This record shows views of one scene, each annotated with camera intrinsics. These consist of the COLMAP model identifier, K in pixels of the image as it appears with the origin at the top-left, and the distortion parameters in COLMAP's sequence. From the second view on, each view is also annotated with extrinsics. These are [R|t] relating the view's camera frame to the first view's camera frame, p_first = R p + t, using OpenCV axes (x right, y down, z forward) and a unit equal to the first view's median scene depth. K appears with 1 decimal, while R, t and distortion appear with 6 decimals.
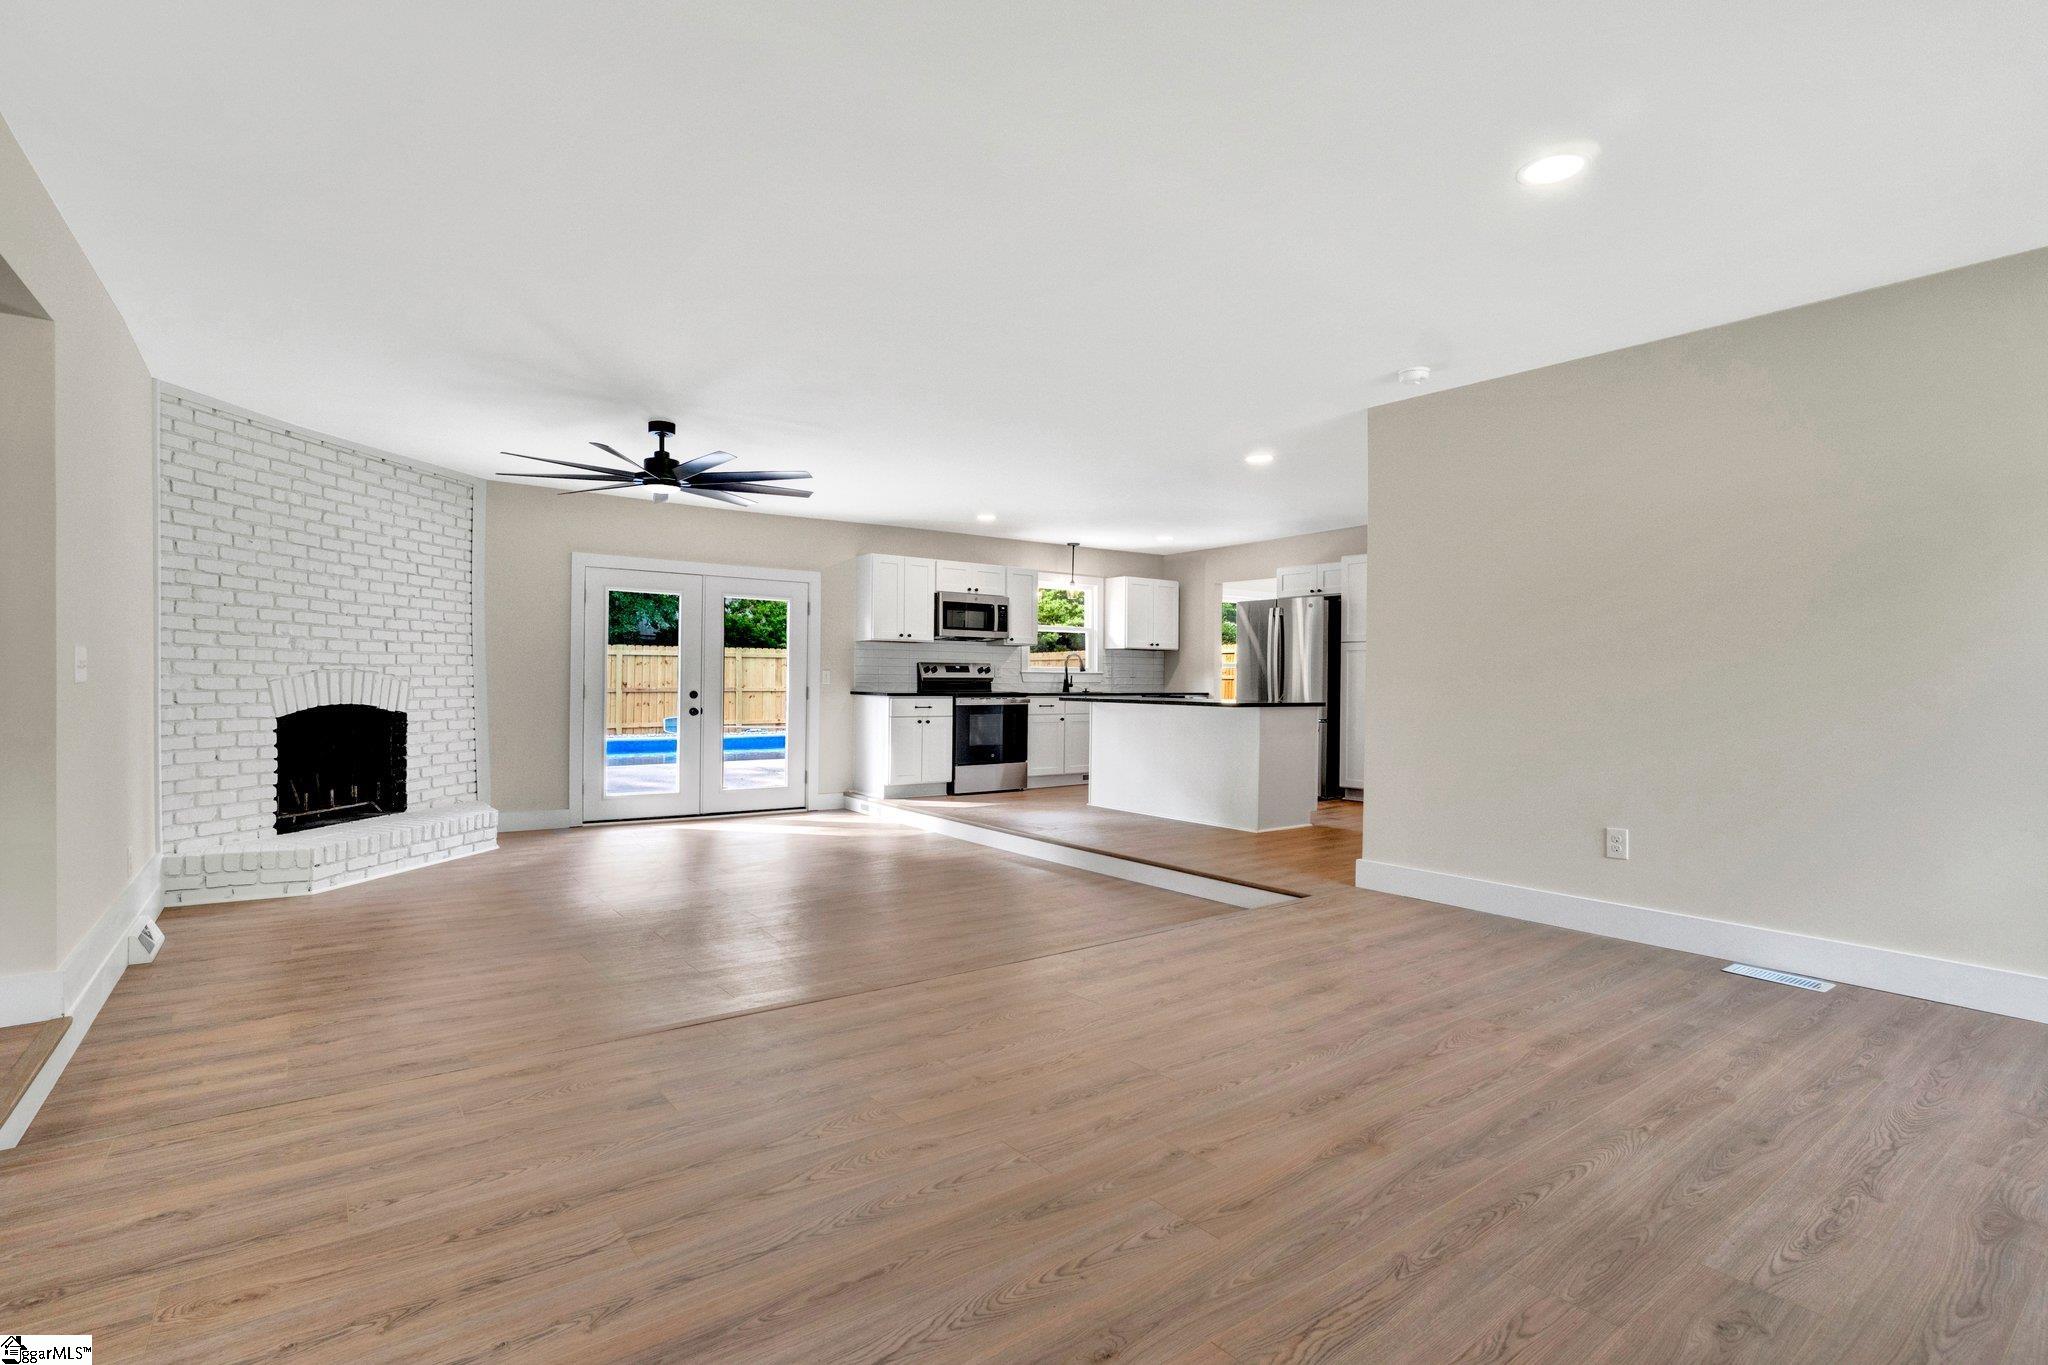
lens RADIAL K [[993.7, 0, 1024.0], [0, 993.7, 682.5], [0, 0, 1]] dist [0.002283, 0.000528]
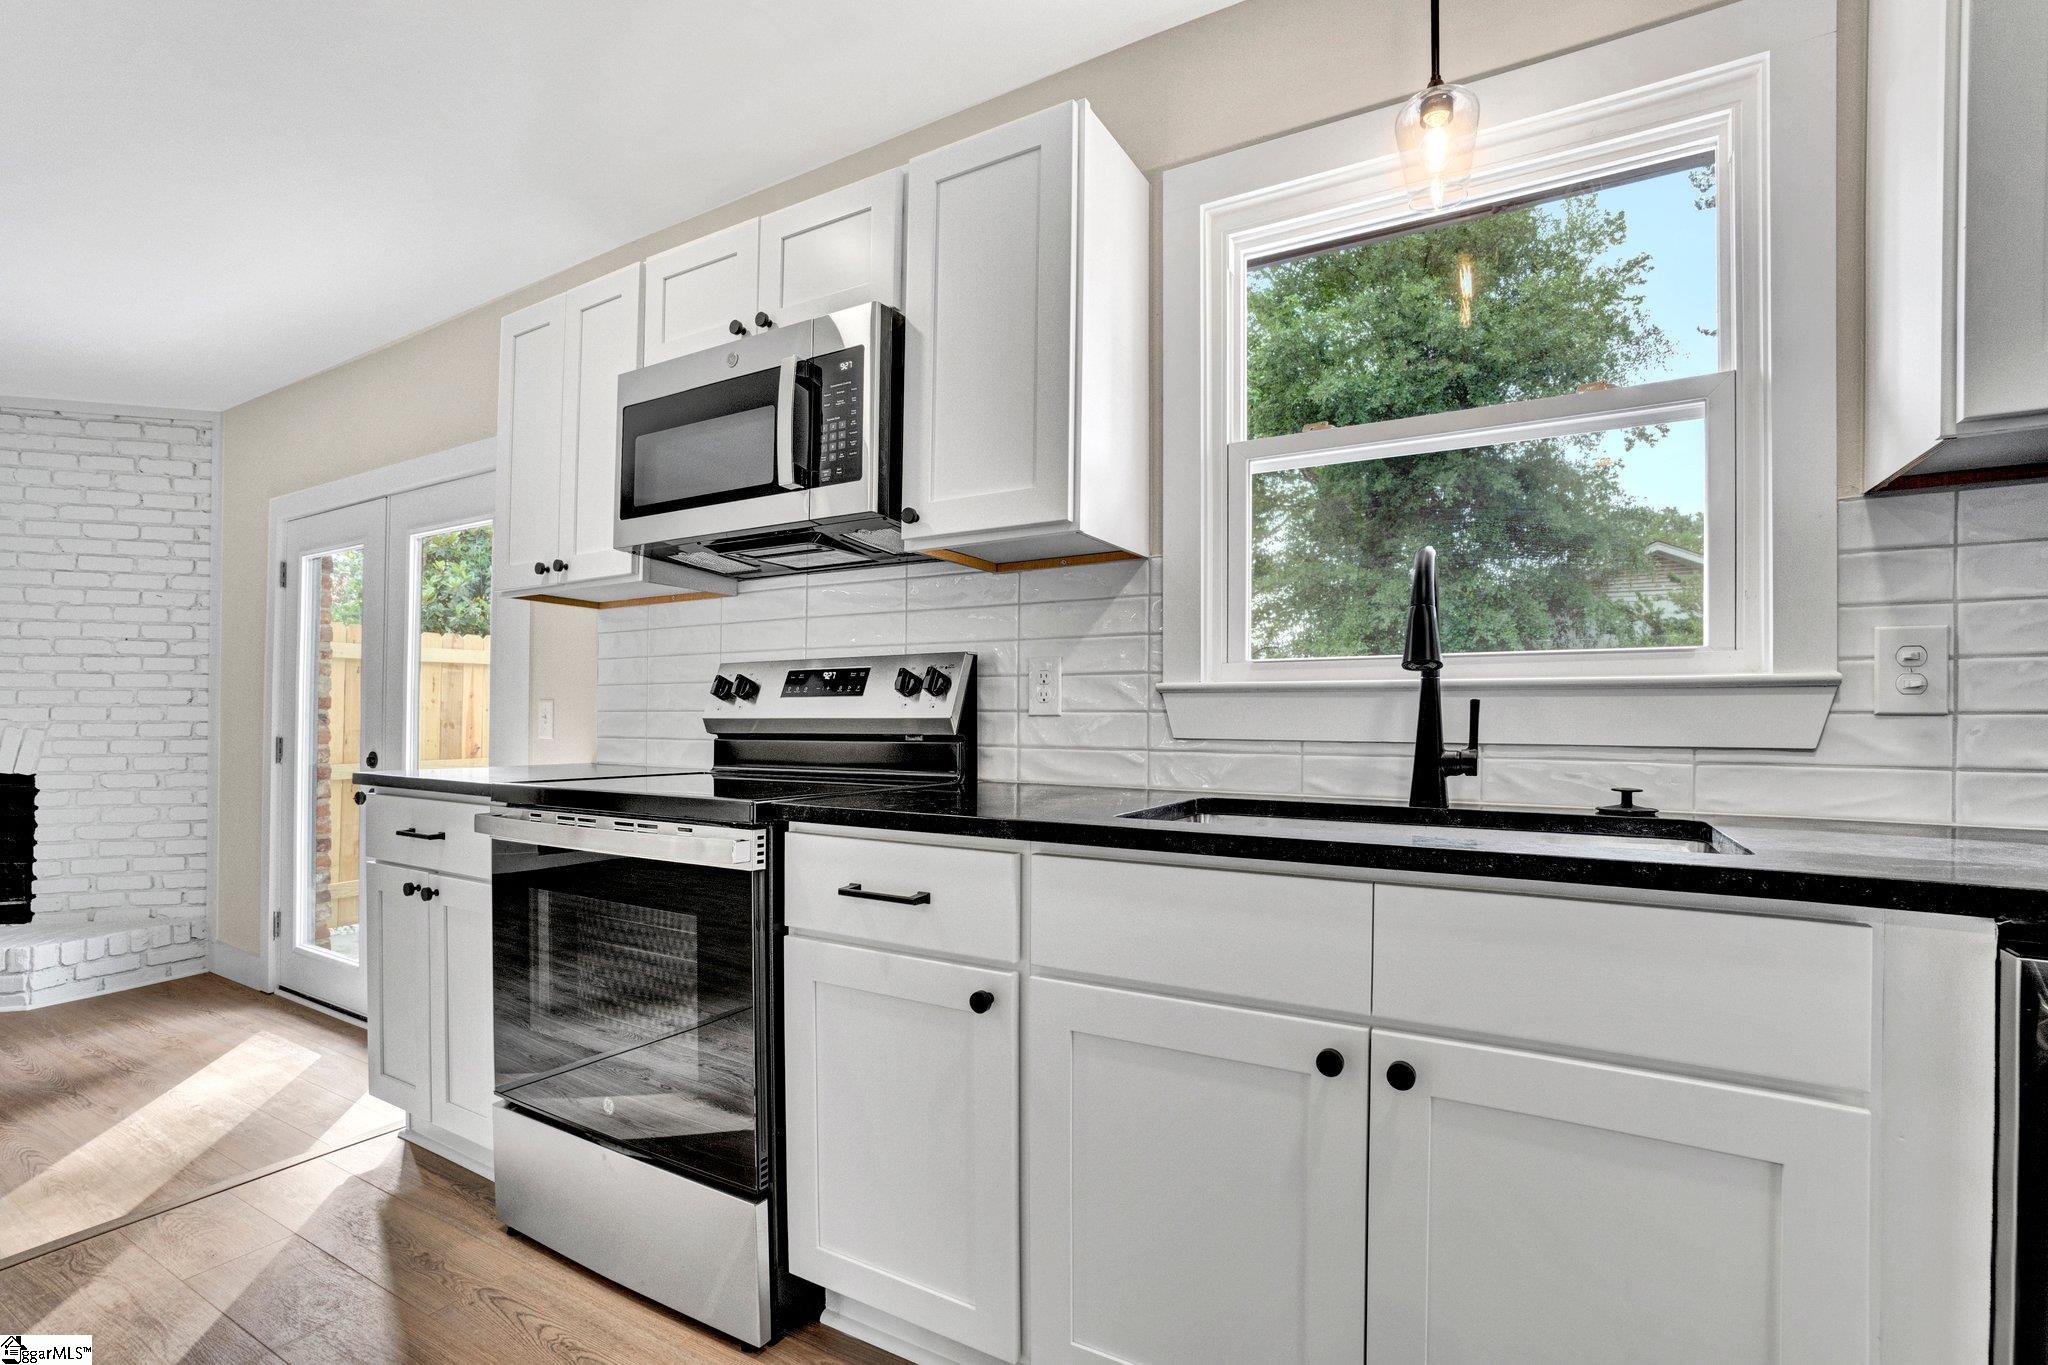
lens RADIAL K [[915.8, 0, 1101.4], [0, 915.8, 722.6], [0, 0, 1]] dist [-0.025354, -0.000067]
pose [[0.434744, -0.003674, -0.900547, 0.233545], [-0.002341, 0.999984, -0.005209, -0.004353], [0.900551, 0.004373, 0.434728, 1.392794]]
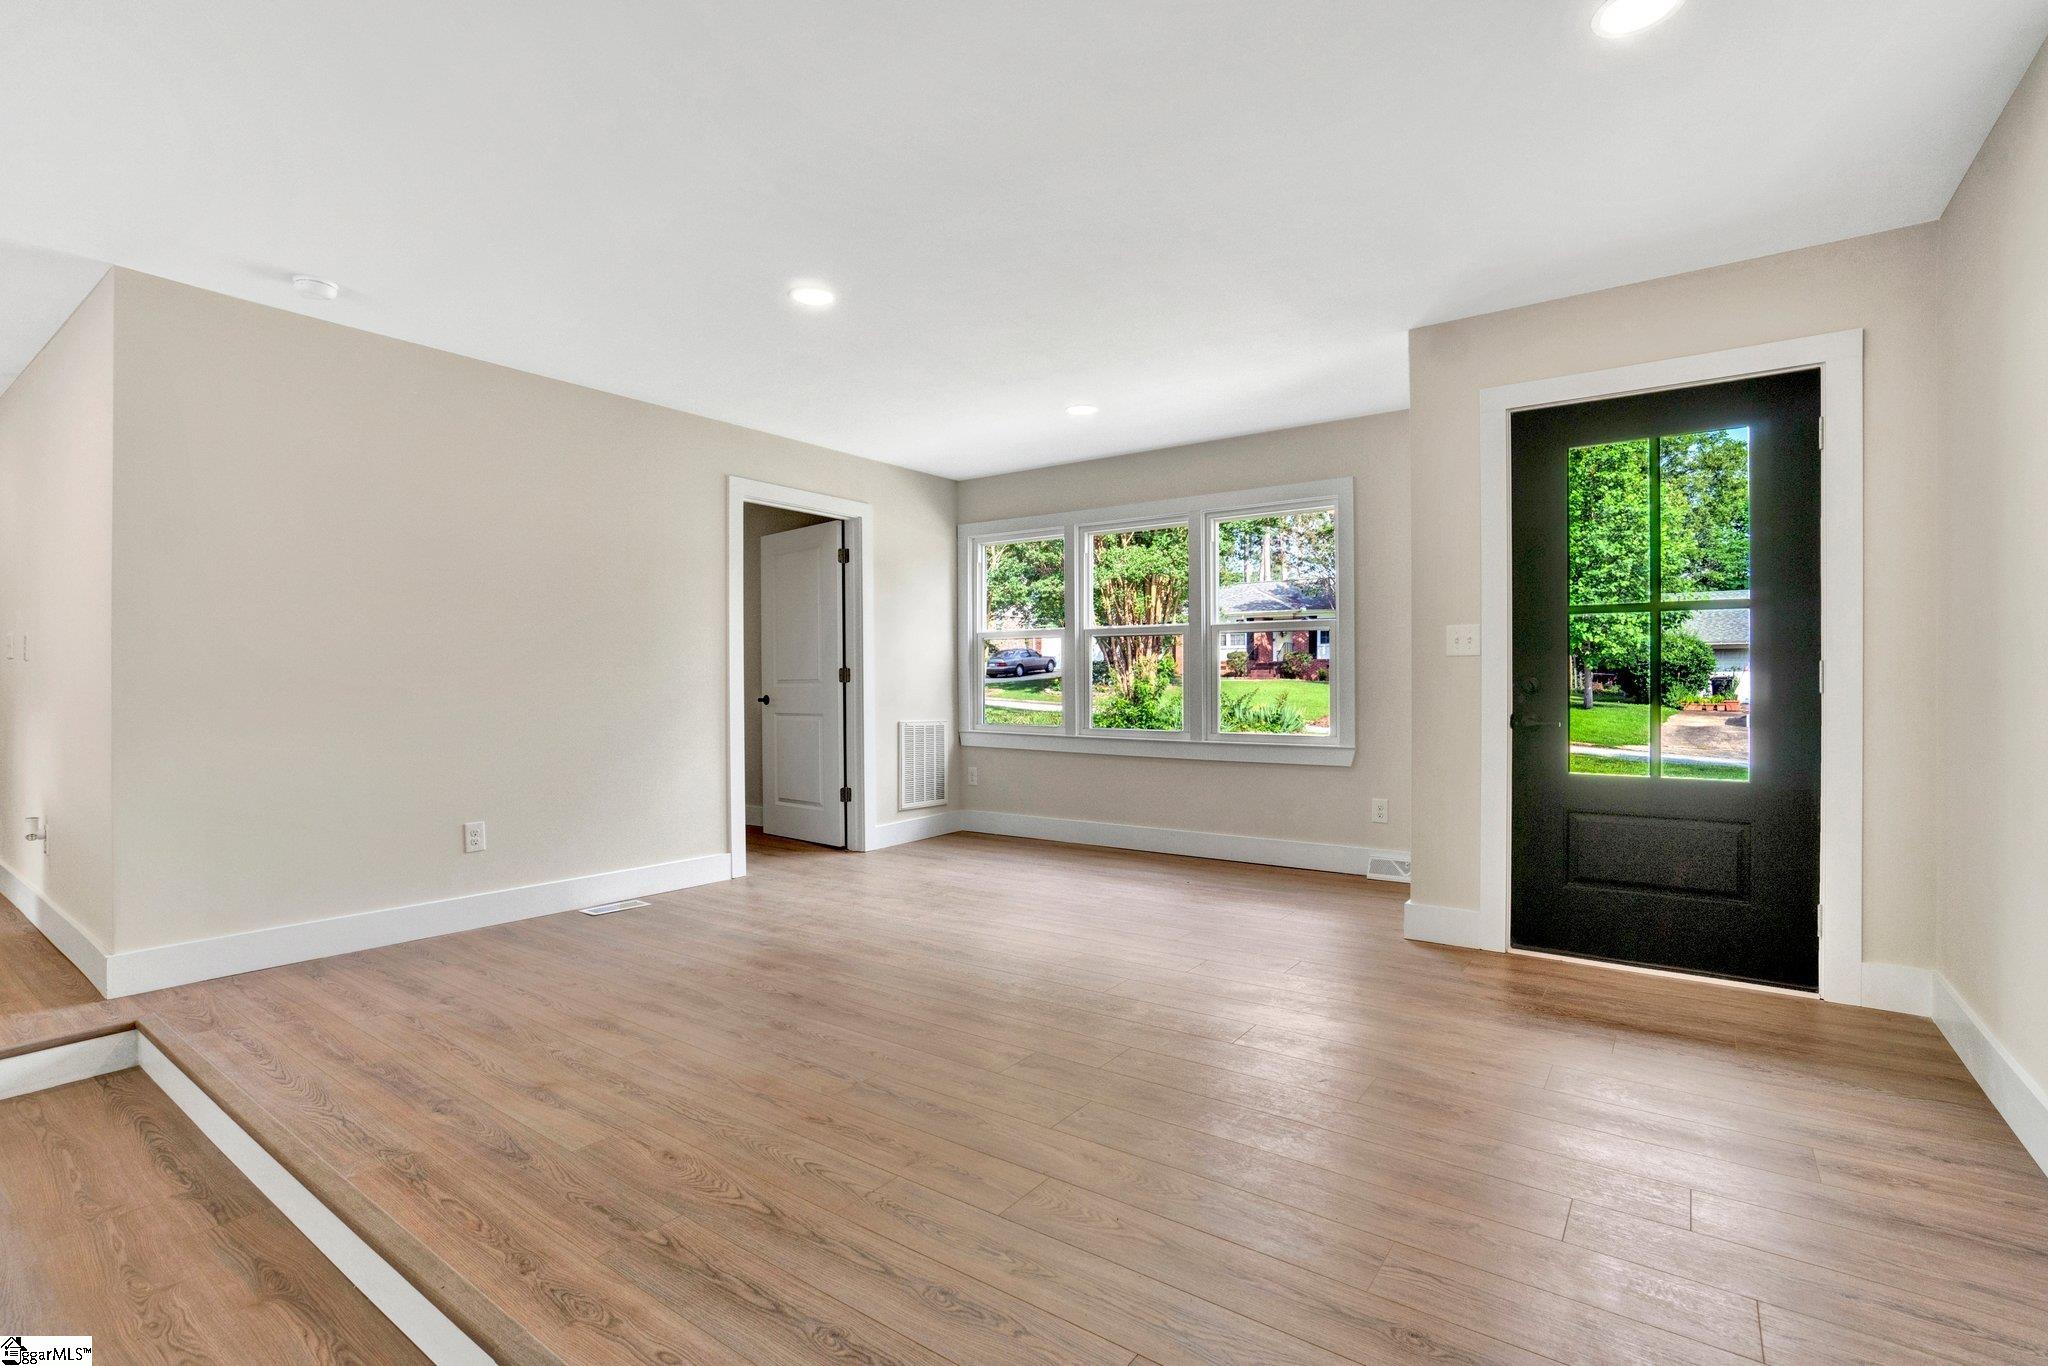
lens RADIAL K [[949.6, 0, 1024.0], [0, 949.6, 683.0], [0, 0, 1]] dist [-0.002637, -0.000040]
pose [[-0.293928, -0.002394, 0.955824, -0.363694], [0.001326, 0.999995, 0.002912, -0.005429], [-0.955826, 0.002123, -0.293924, 0.491457]]
